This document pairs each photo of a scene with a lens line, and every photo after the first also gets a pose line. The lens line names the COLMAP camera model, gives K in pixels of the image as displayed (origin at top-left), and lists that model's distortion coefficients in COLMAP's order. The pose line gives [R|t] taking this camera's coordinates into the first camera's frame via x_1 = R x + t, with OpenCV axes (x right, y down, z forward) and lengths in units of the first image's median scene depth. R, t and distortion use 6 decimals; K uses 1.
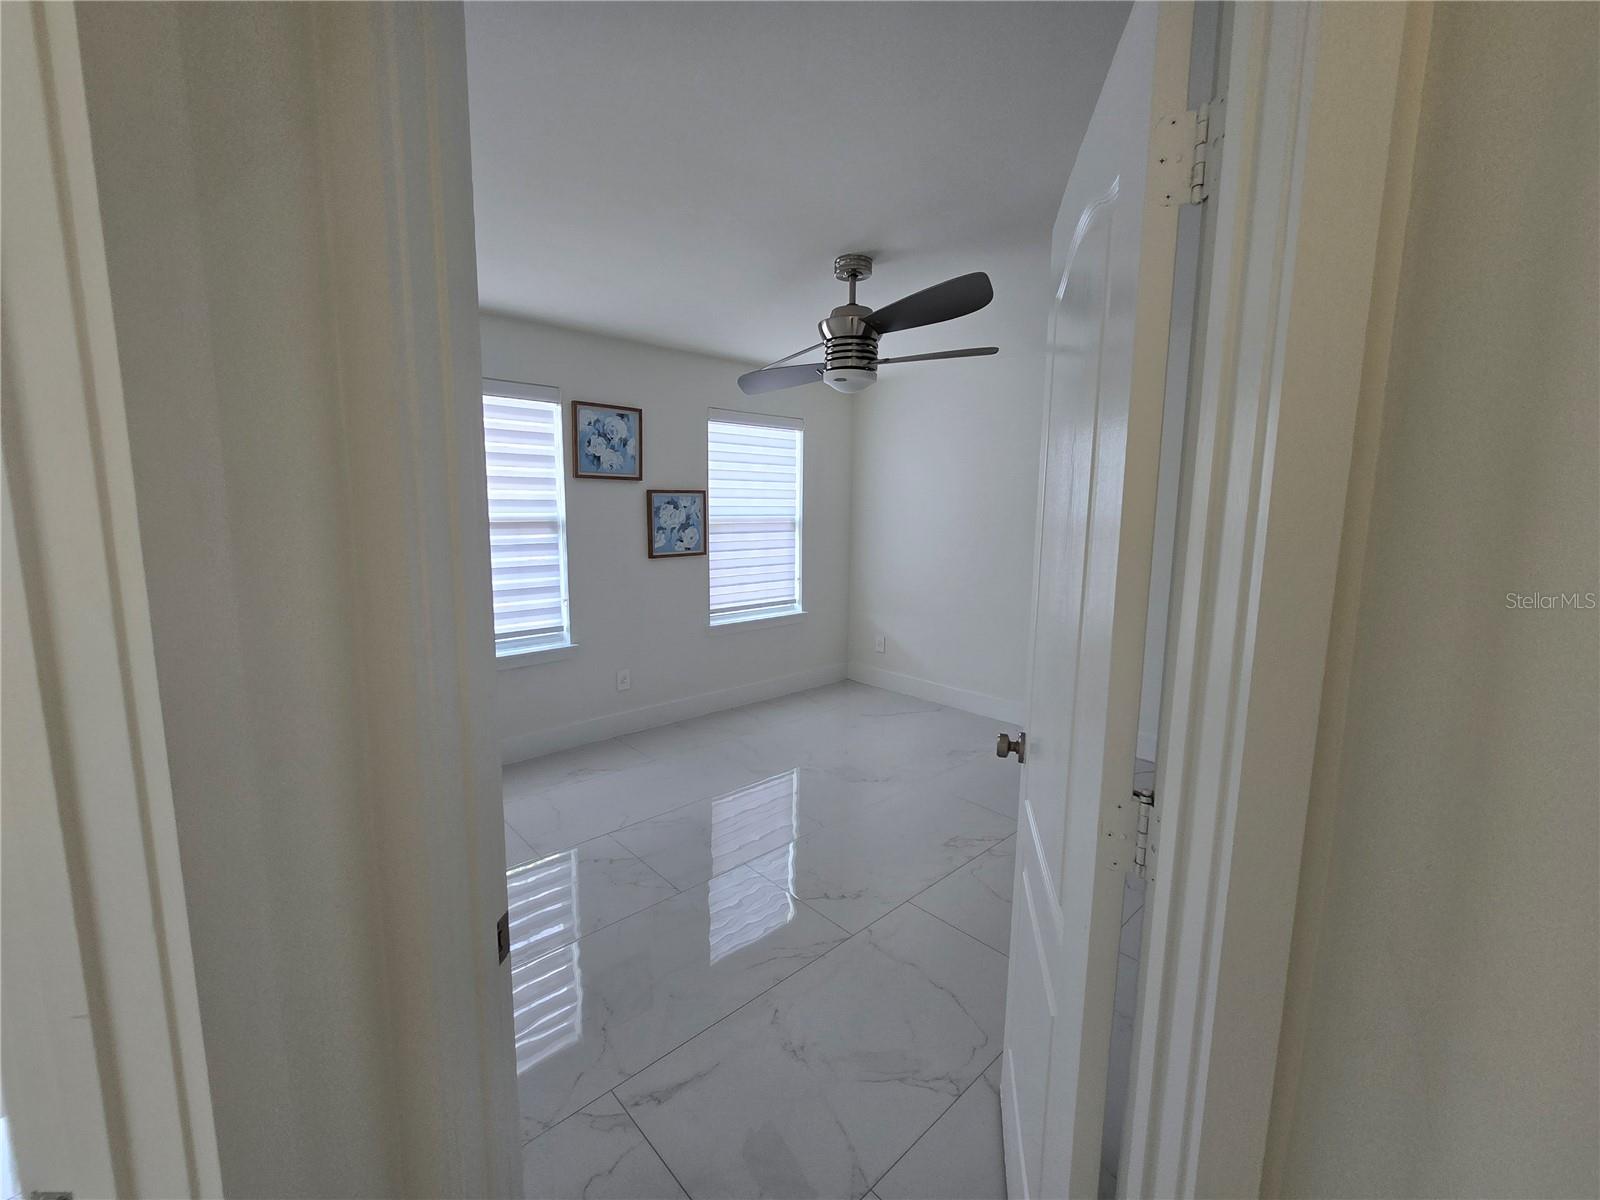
lens RADIAL K [[658.2, 0, 793.3], [0, 658.2, 590.6], [0, 0, 1]] dist [-0.004207, 0.000856]
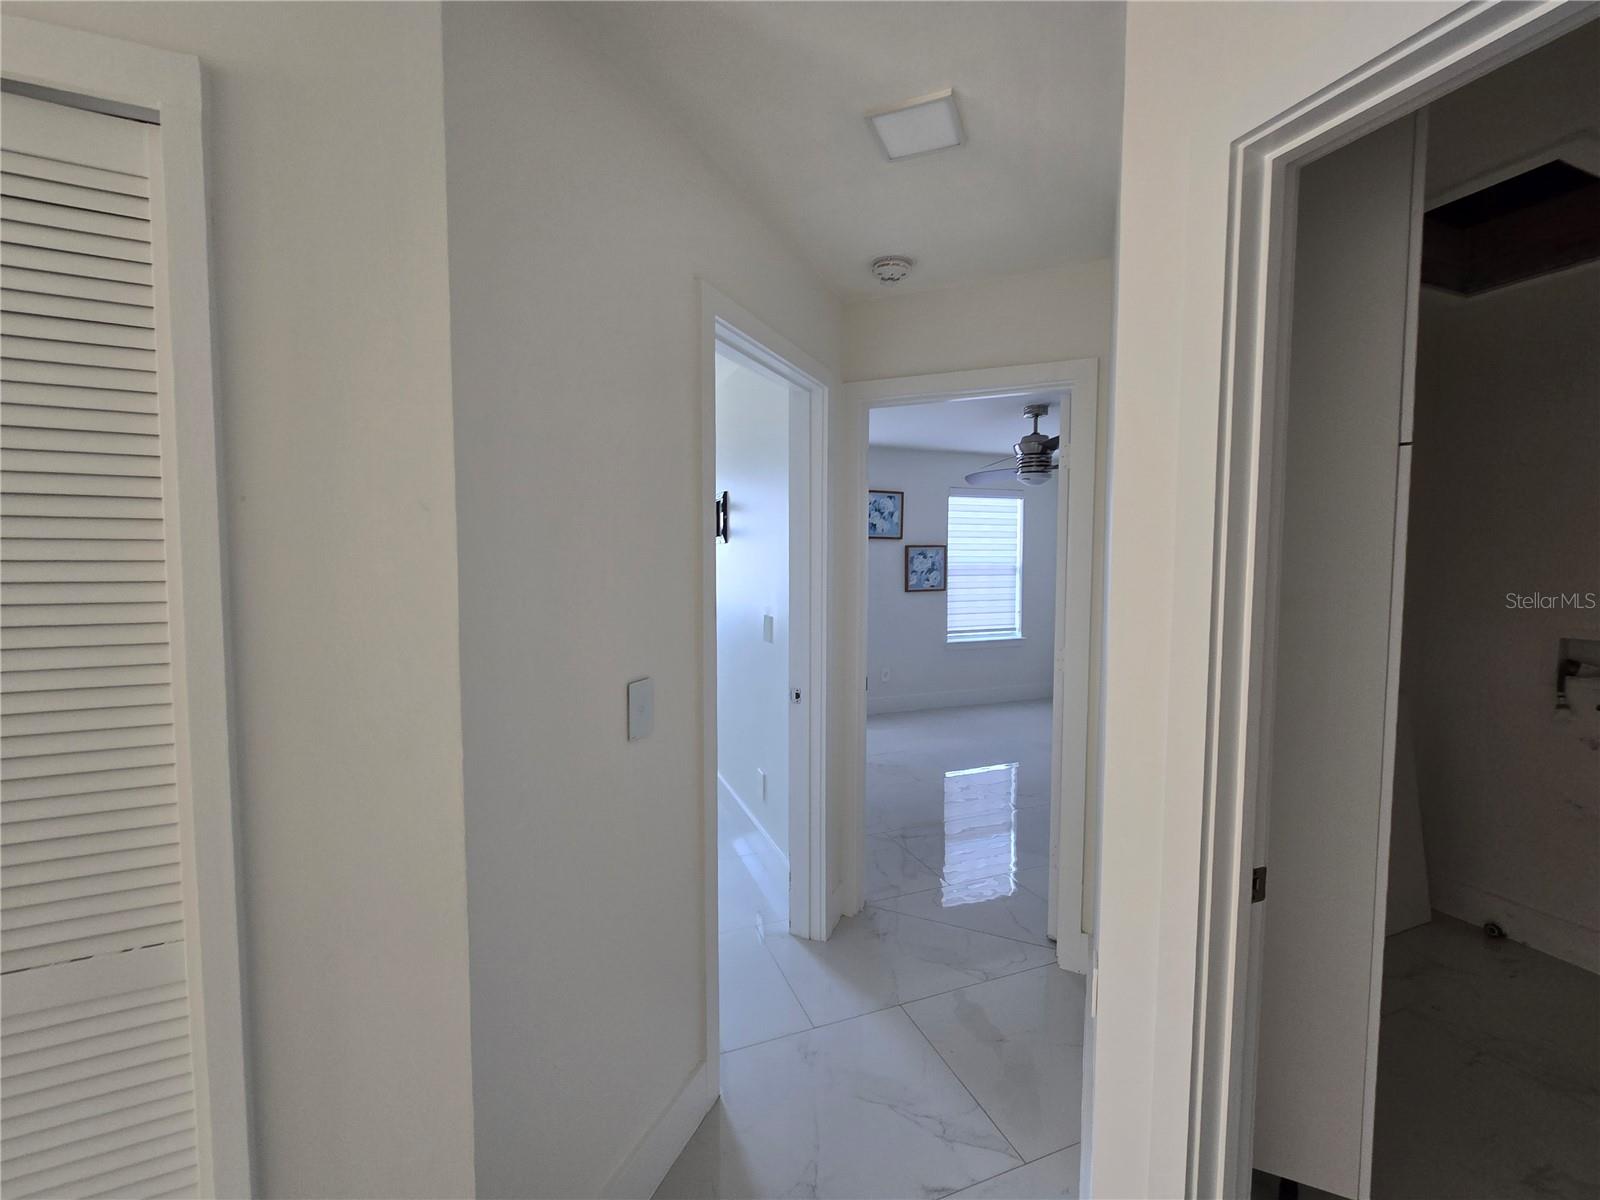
lens RADIAL K [[658.2, 0, 801.2], [0, 658.2, 591.3], [0, 0, 1]] dist [-0.004207, 0.000856]
pose [[0.934908, 0.013712, -0.354624, 0.078799], [-0.040588, 0.996828, -0.068460, 0.056246], [0.352560, 0.078397, 0.932499, -0.422840]]
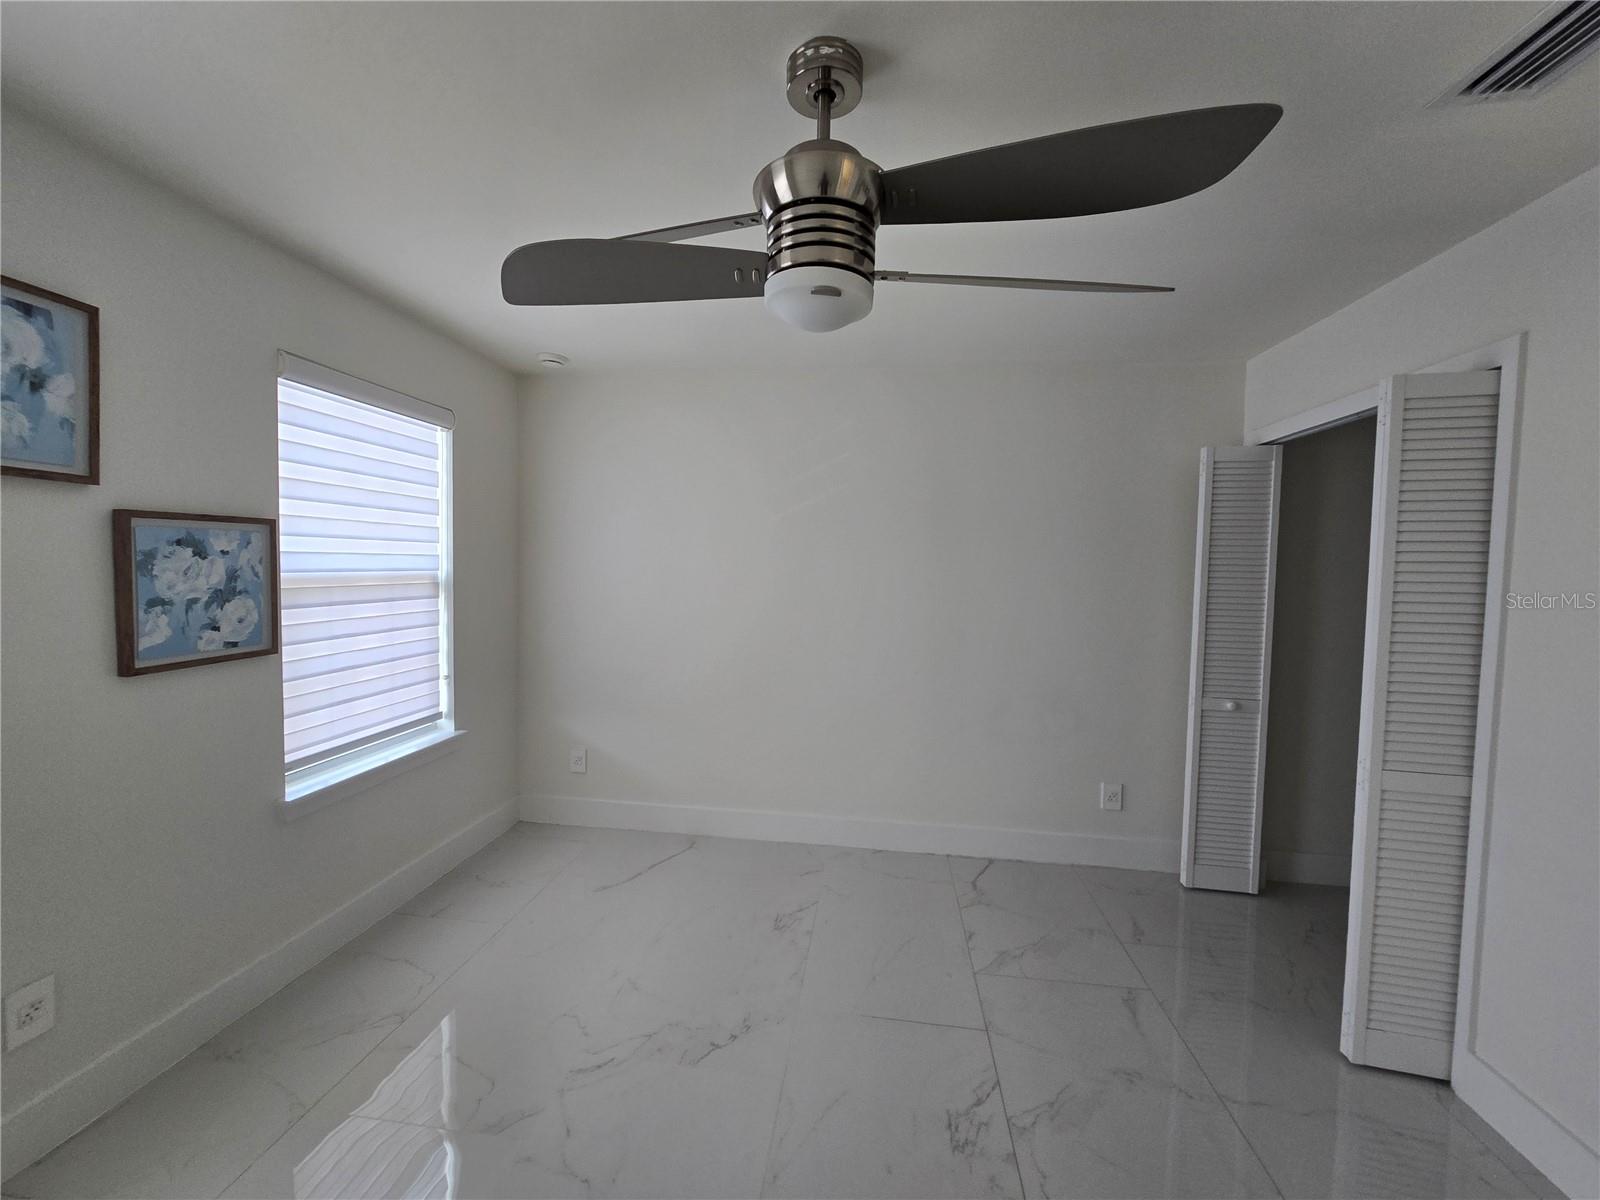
lens RADIAL K [[658.2, 0, 798.9], [0, 658.2, 593.7], [0, 0, 1]] dist [-0.004207, 0.000856]
pose [[0.766275, -0.022138, 0.642131, -0.149941], [0.069657, 0.996378, -0.048773, -0.048894], [-0.638726, 0.082102, 0.765041, 0.399956]]
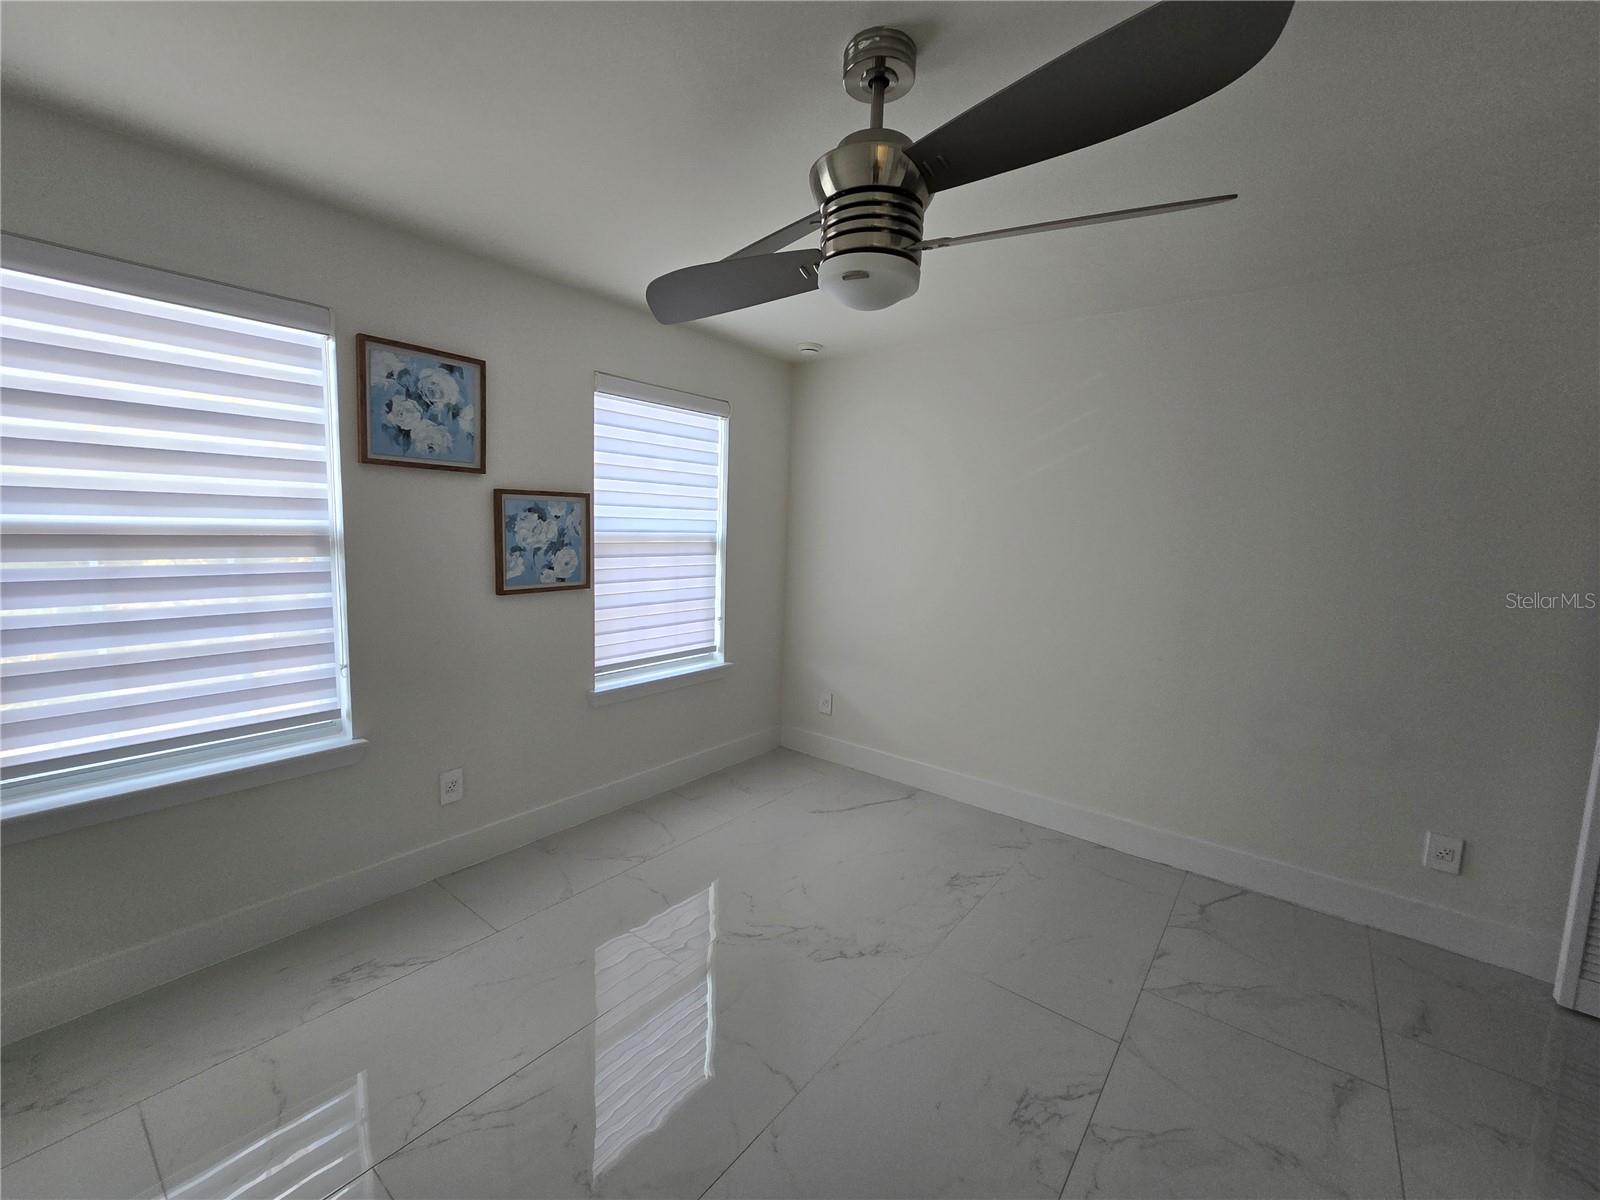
lens RADIAL K [[658.2, 0, 793.2], [0, 658.2, 594.9], [0, 0, 1]] dist [-0.004207, 0.000856]
pose [[0.987014, 0.006480, 0.160501, -0.034448], [-0.003447, 0.999810, -0.019166, -0.036142], [-0.160594, 0.018364, 0.986850, 0.303495]]
